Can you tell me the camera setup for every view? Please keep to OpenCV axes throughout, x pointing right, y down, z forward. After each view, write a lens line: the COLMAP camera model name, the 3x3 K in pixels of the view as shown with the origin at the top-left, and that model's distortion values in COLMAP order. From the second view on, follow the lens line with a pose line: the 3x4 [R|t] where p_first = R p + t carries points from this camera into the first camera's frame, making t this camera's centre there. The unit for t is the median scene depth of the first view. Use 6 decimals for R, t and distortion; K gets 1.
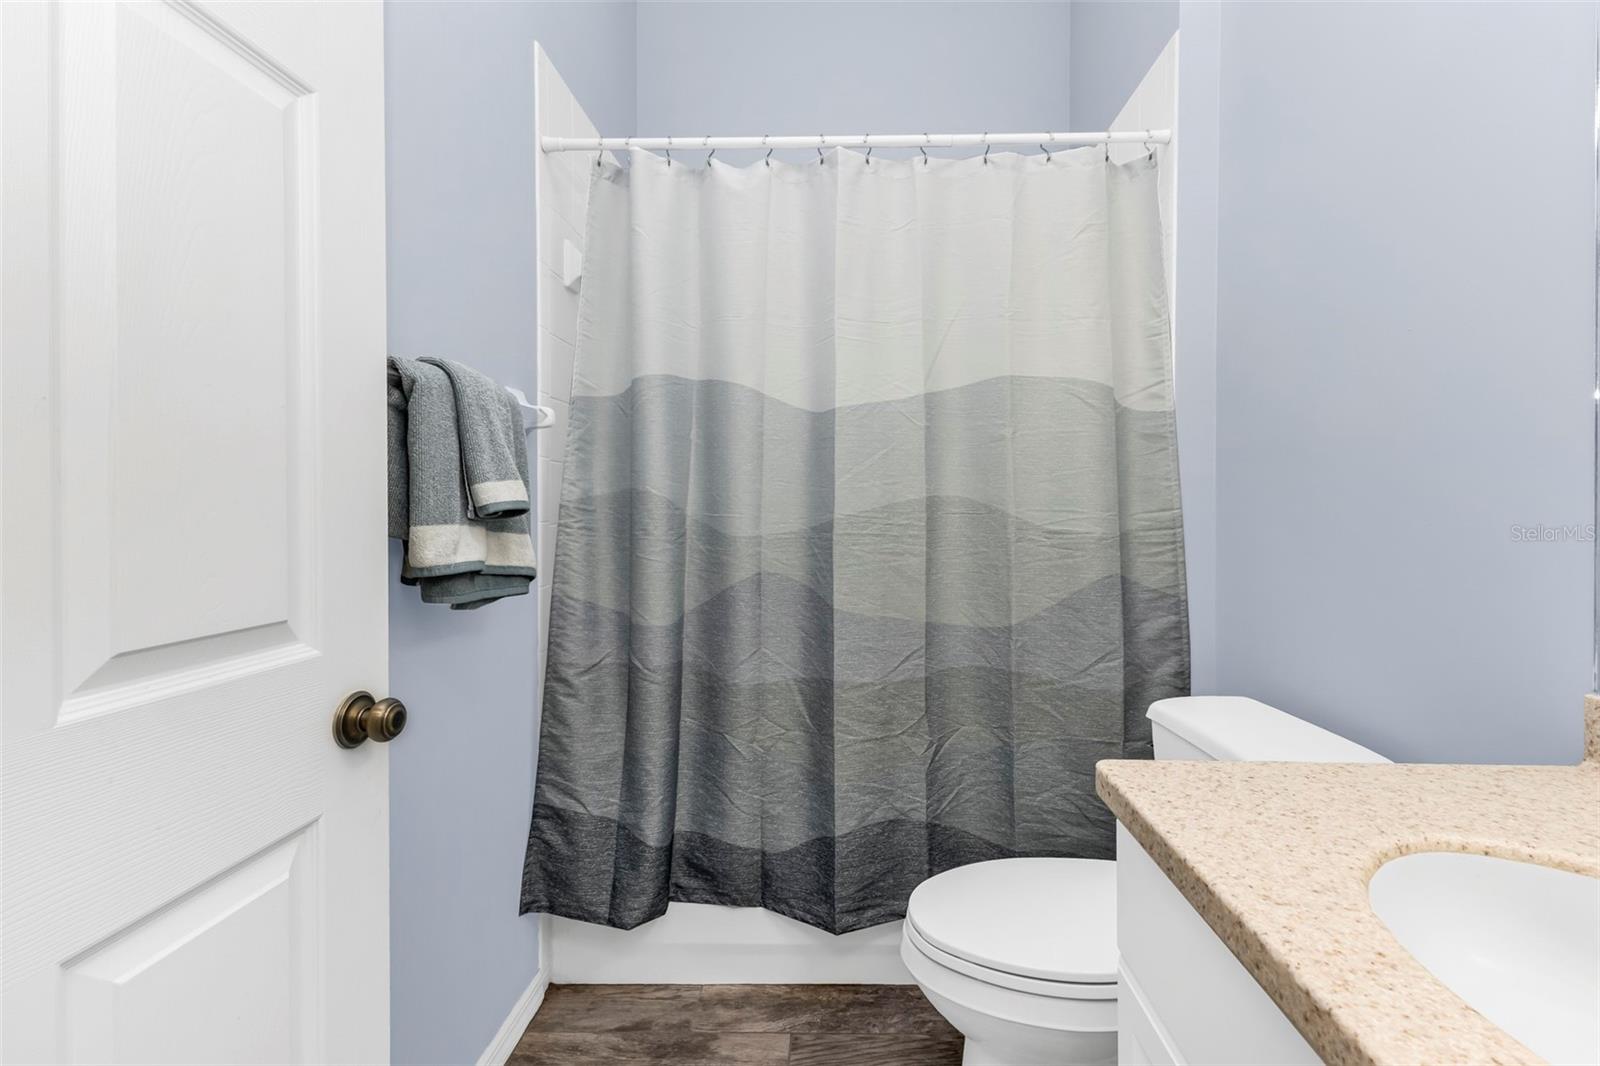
lens RADIAL K [[691.2, 0, 806.1], [0, 691.2, 524.9], [0, 0, 1]] dist [0.008057, -0.001665]
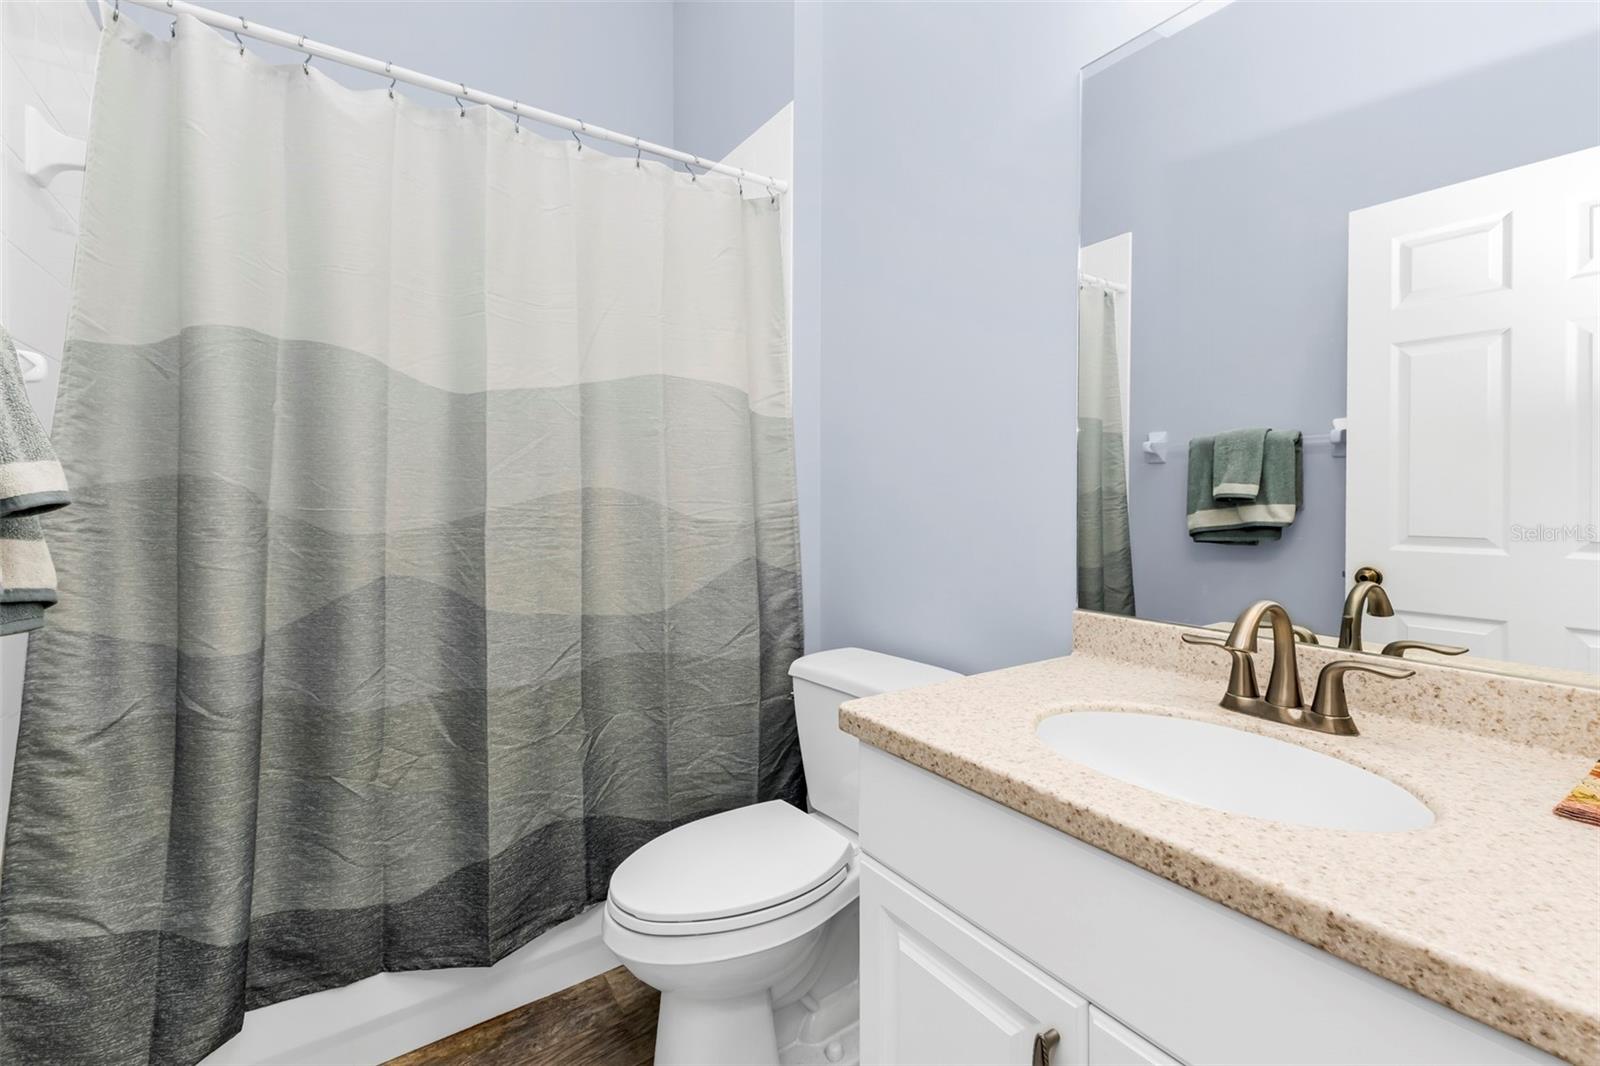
lens RADIAL K [[691.2, 0, 801.4], [0, 691.2, 520.2], [0, 0, 1]] dist [0.008057, -0.001665]
pose [[0.817865, -0.020744, 0.575036, -0.139277], [0.017639, 0.999784, 0.010979, -0.000515], [-0.575139, 0.001164, 0.818055, 0.012079]]
